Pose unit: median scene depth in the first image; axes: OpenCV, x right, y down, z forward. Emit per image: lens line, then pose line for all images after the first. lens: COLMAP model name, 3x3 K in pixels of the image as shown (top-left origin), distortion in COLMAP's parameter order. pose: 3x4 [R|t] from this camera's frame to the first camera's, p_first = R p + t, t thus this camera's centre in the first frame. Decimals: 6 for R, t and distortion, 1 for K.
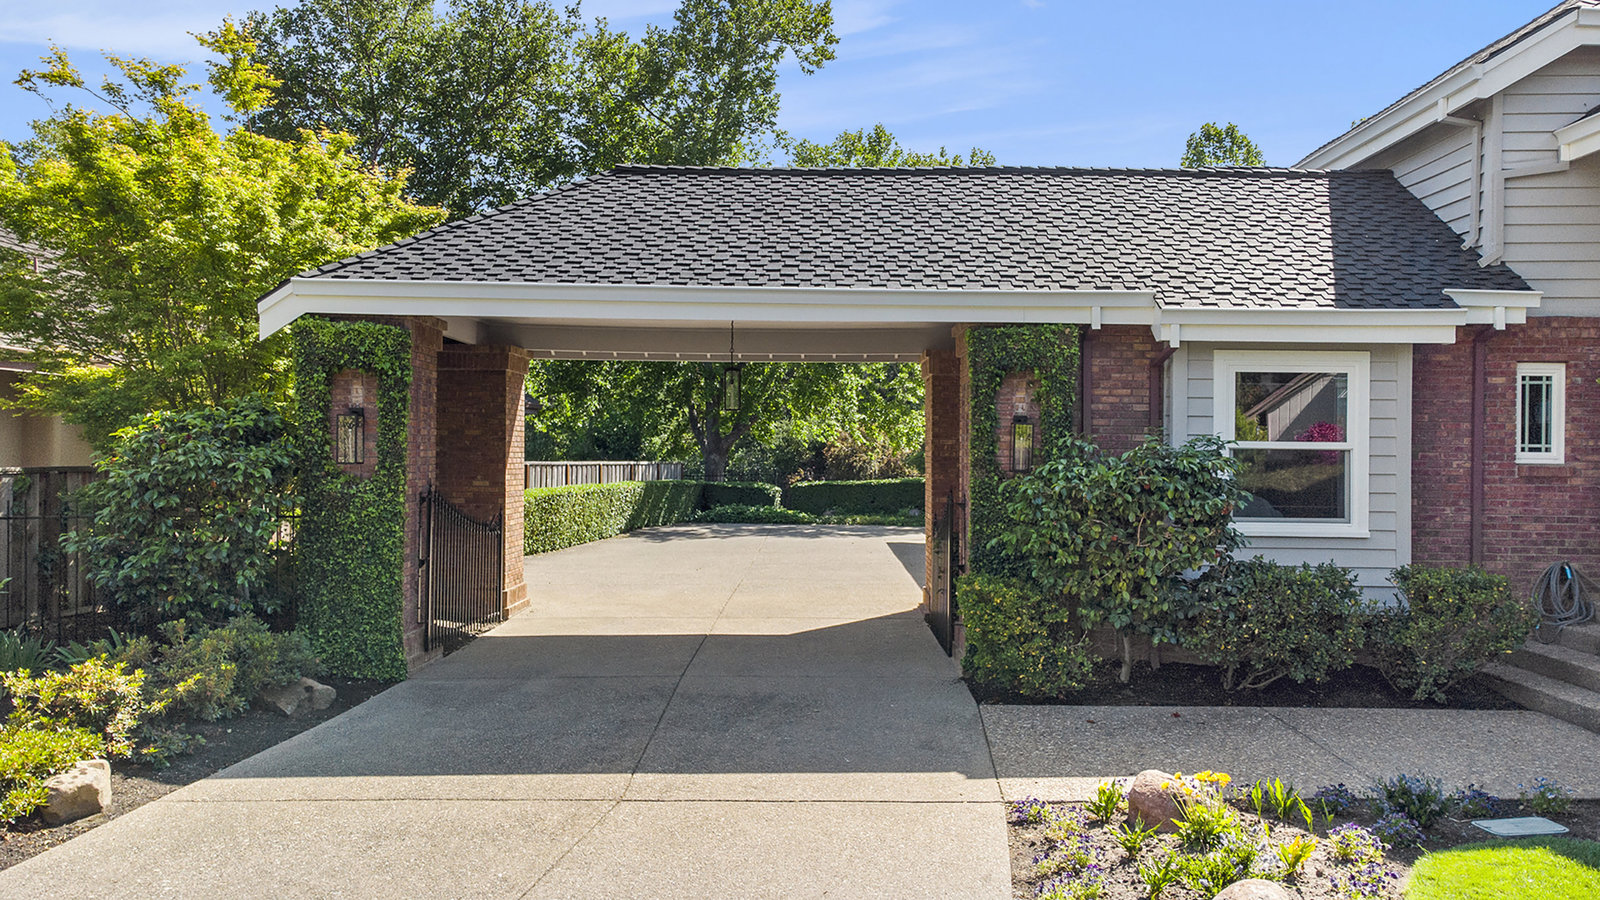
lens RADIAL K [[1238.8, 0, 800.0], [0, 1238.8, 450.0], [0, 0, 1]] dist [-0.007484, 0.086221]
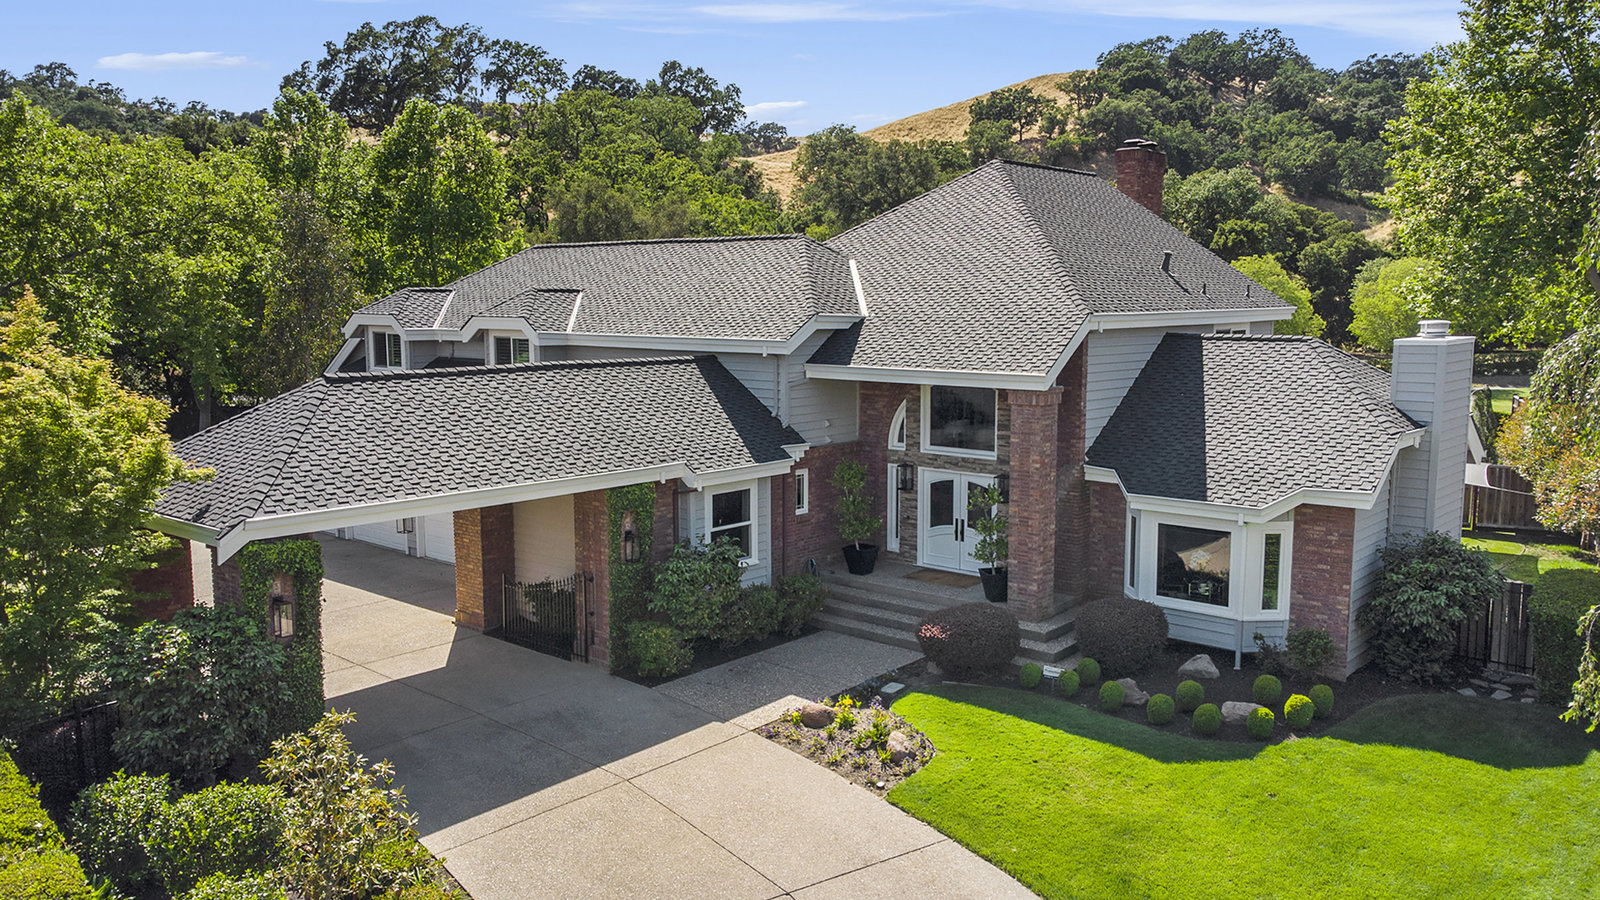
lens RADIAL K [[1238.8, 0, 800.0], [0, 1238.8, 450.0], [0, 0, 1]] dist [-0.007484, 0.086221]
pose [[0.660530, -0.108736, 0.742884, -1.050123], [0.013342, 0.991001, 0.133189, -0.404584], [-0.750681, -0.078064, 0.656037, -0.431654]]
